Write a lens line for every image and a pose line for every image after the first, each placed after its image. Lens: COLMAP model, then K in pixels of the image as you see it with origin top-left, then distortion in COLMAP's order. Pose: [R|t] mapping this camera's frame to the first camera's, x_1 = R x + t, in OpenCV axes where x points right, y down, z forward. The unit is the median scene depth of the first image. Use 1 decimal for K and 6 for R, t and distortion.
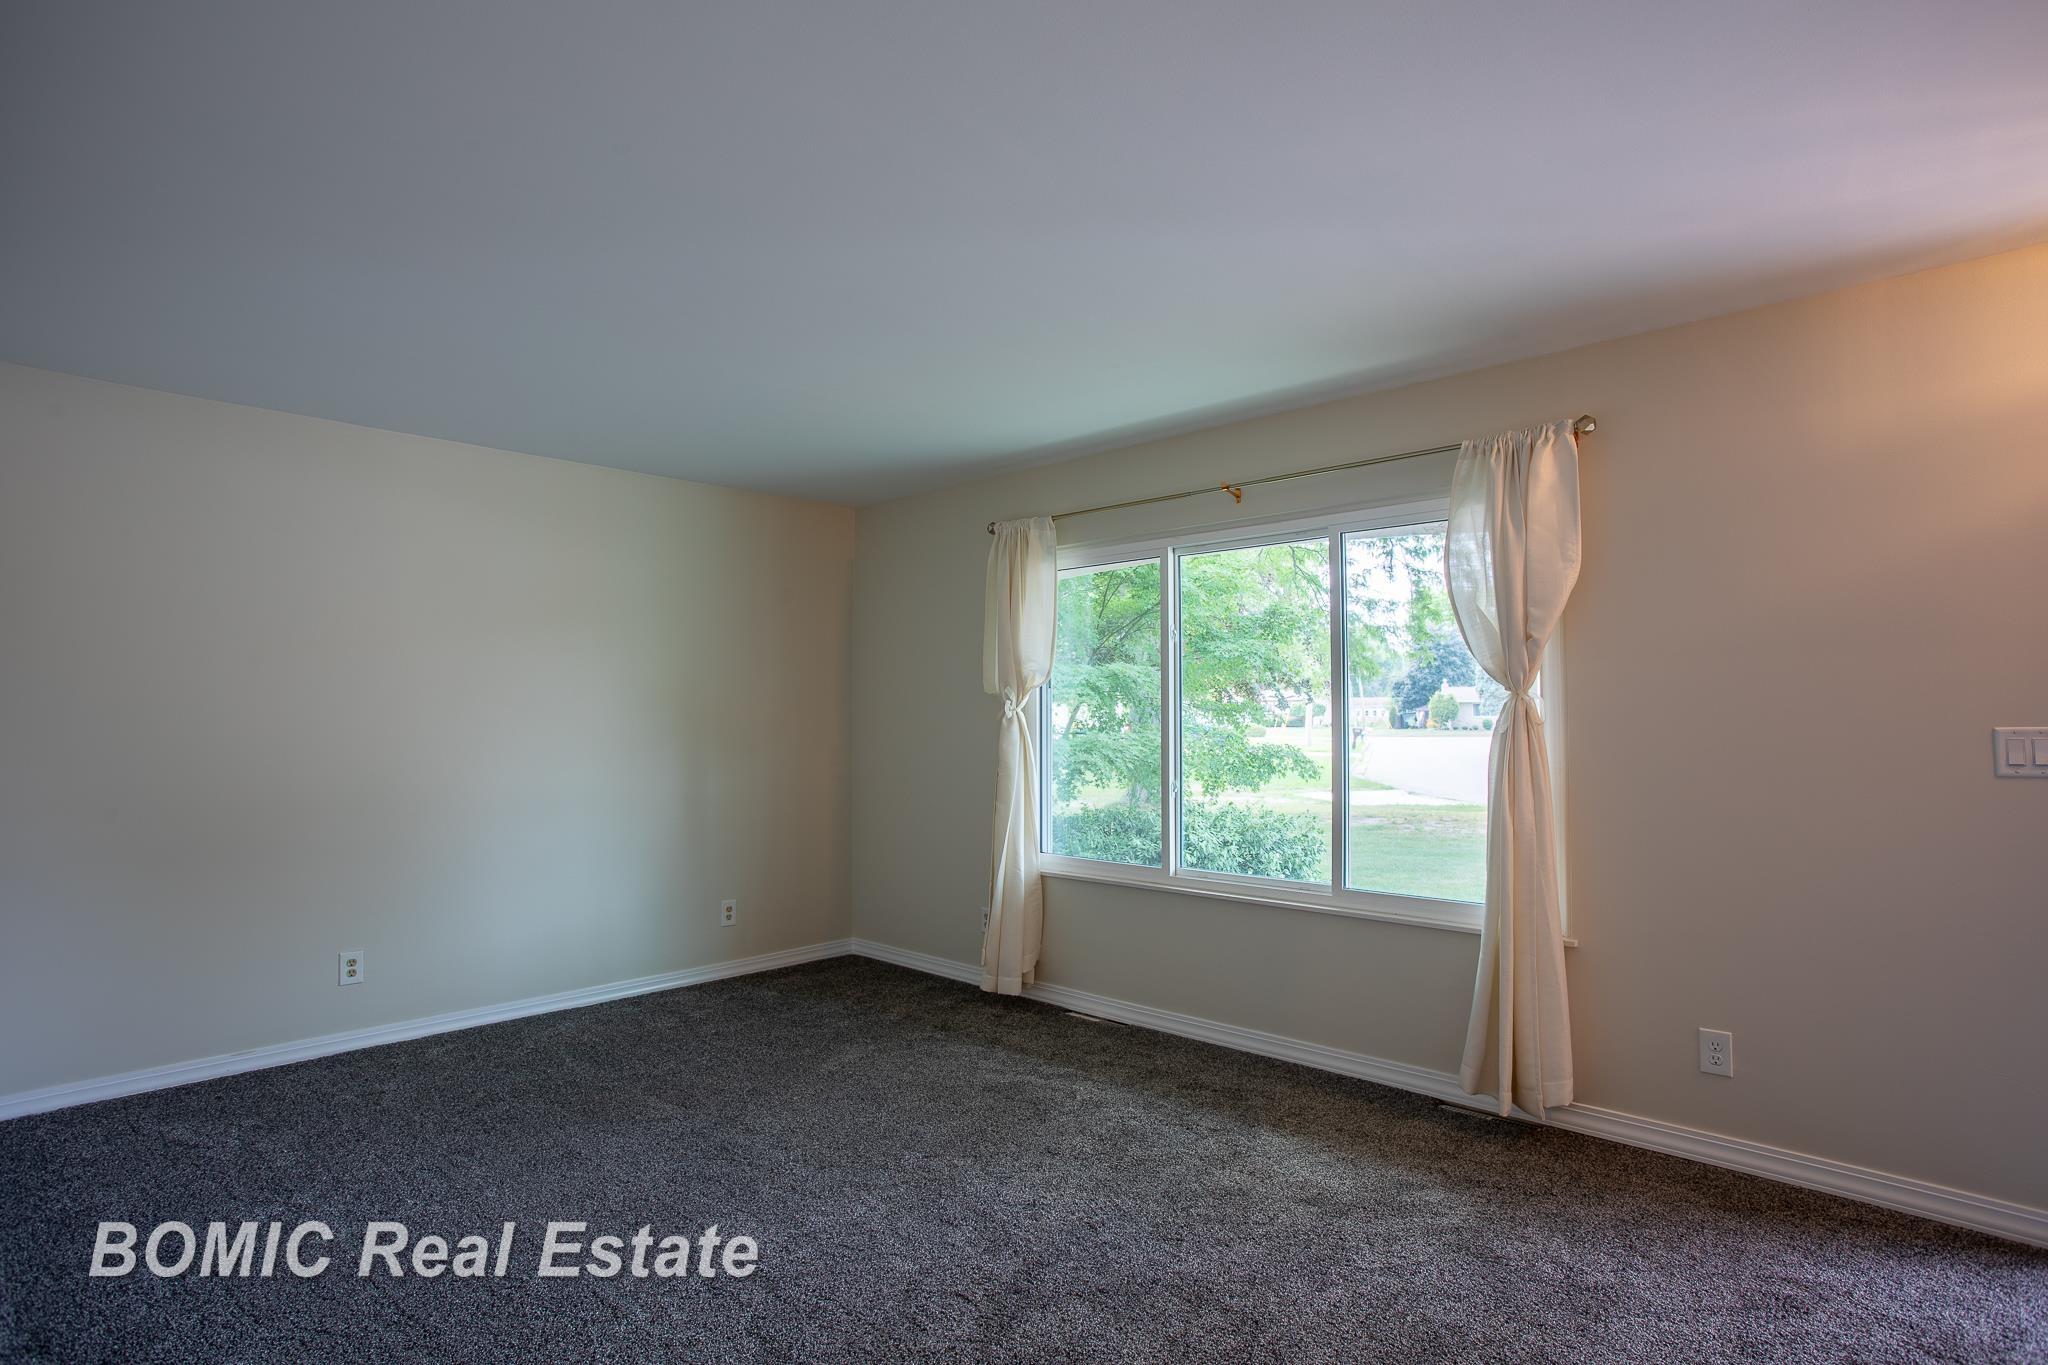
lens RADIAL K [[1122.0, 0, 1024.0], [0, 1122.0, 682.5], [0, 0, 1]] dist [-0.001645, -0.000323]
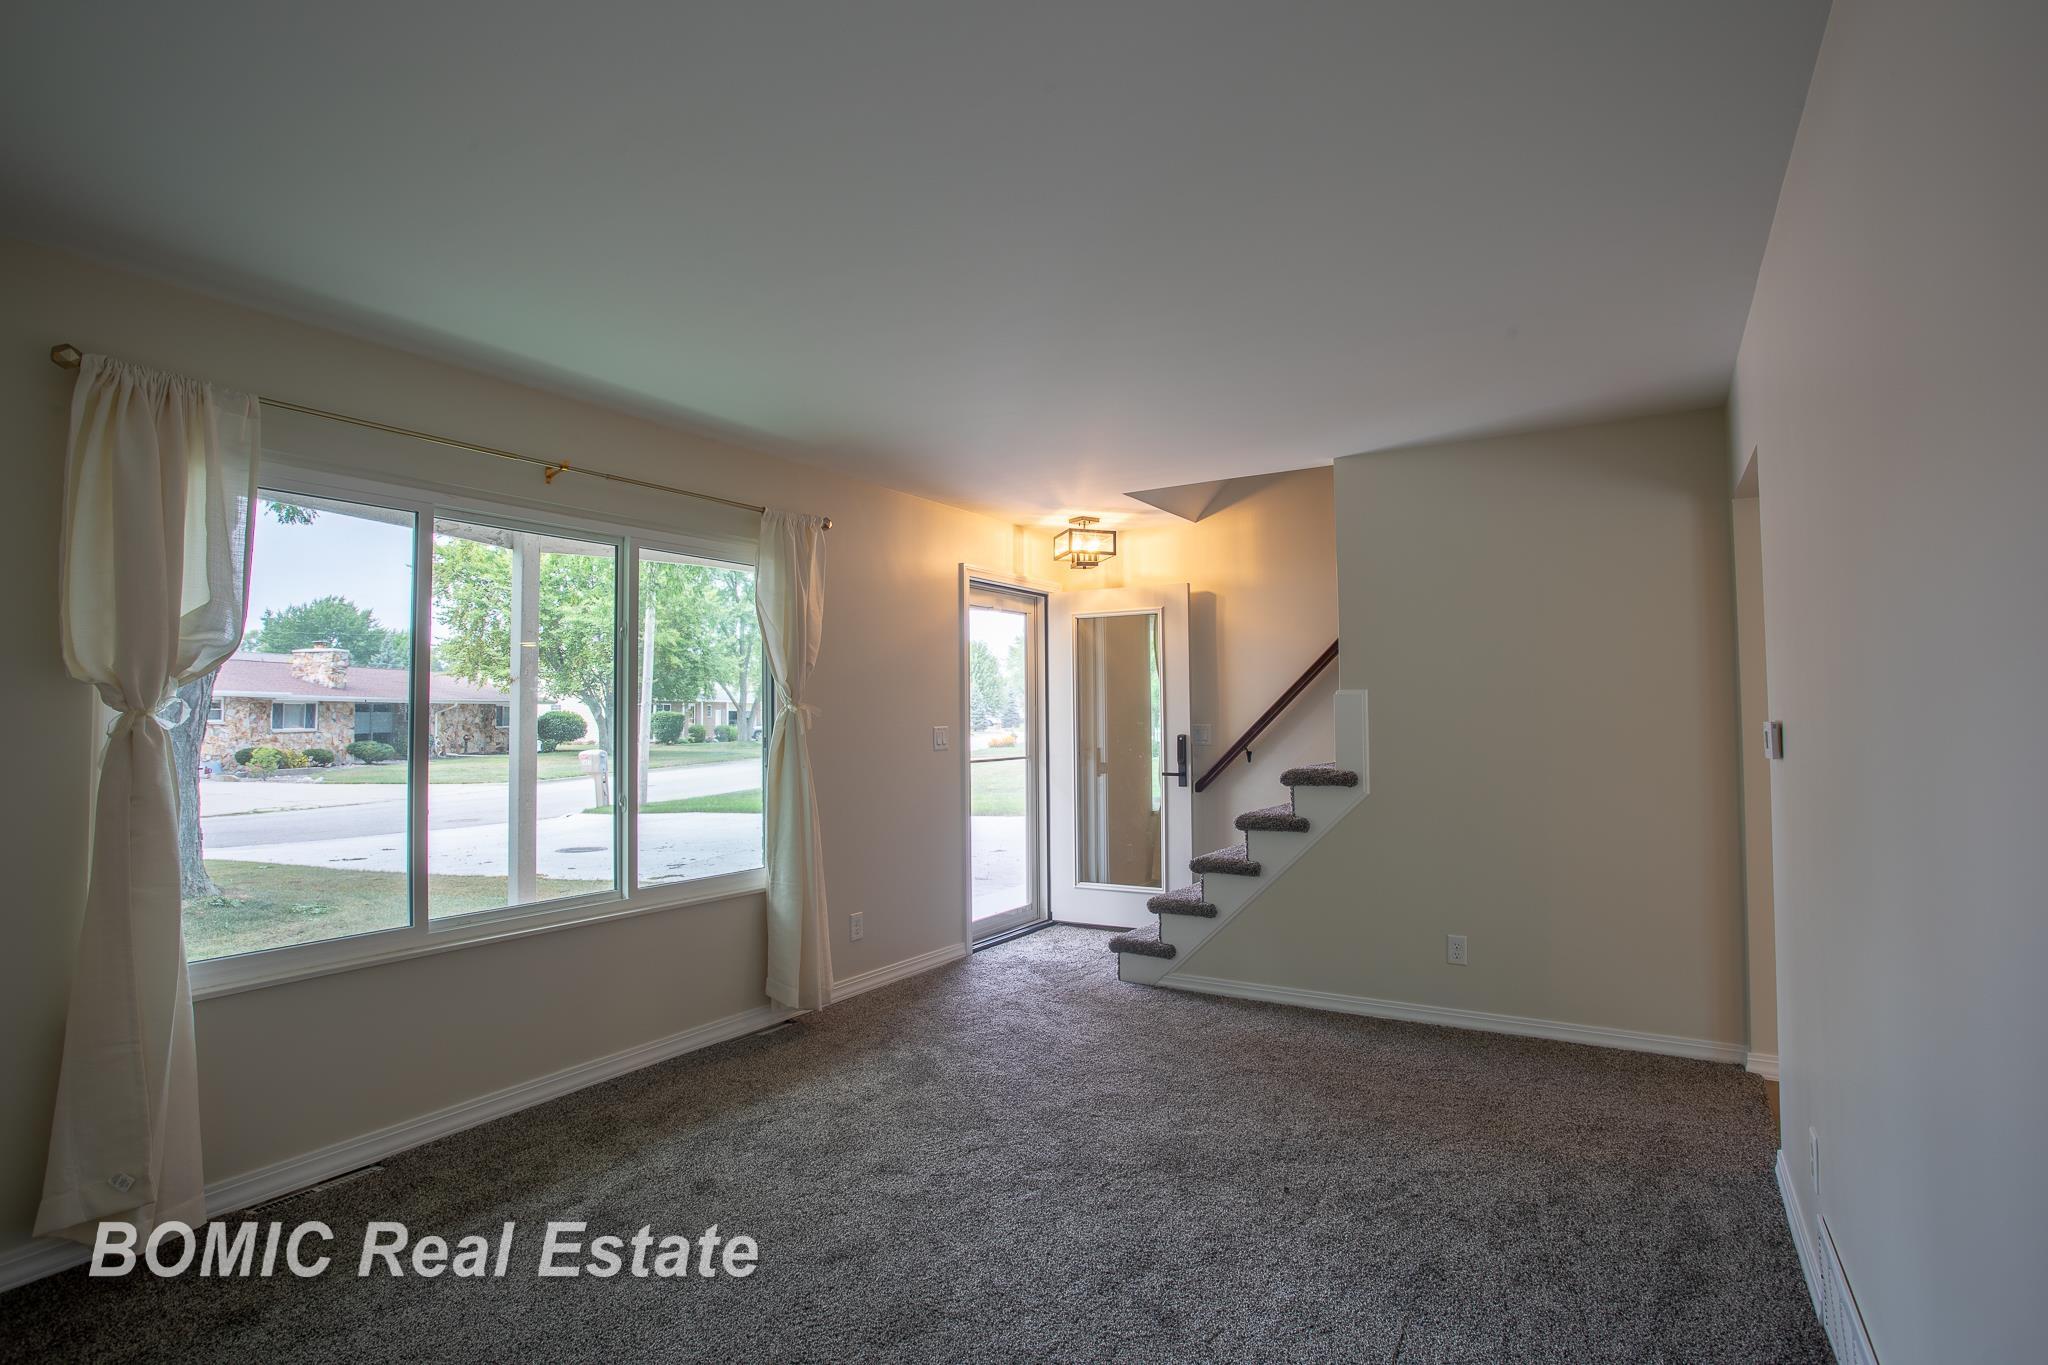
lens RADIAL K [[1002.2, 0, 1024.0], [0, 1002.2, 682.5], [0, 0, 1]] dist [0.000217, 0.000031]
pose [[-0.204747, 0.055960, 0.977214, -0.738885], [-0.000004, 0.998364, -0.057173, 0.049423], [-0.978815, -0.011710, -0.204412, 0.883239]]
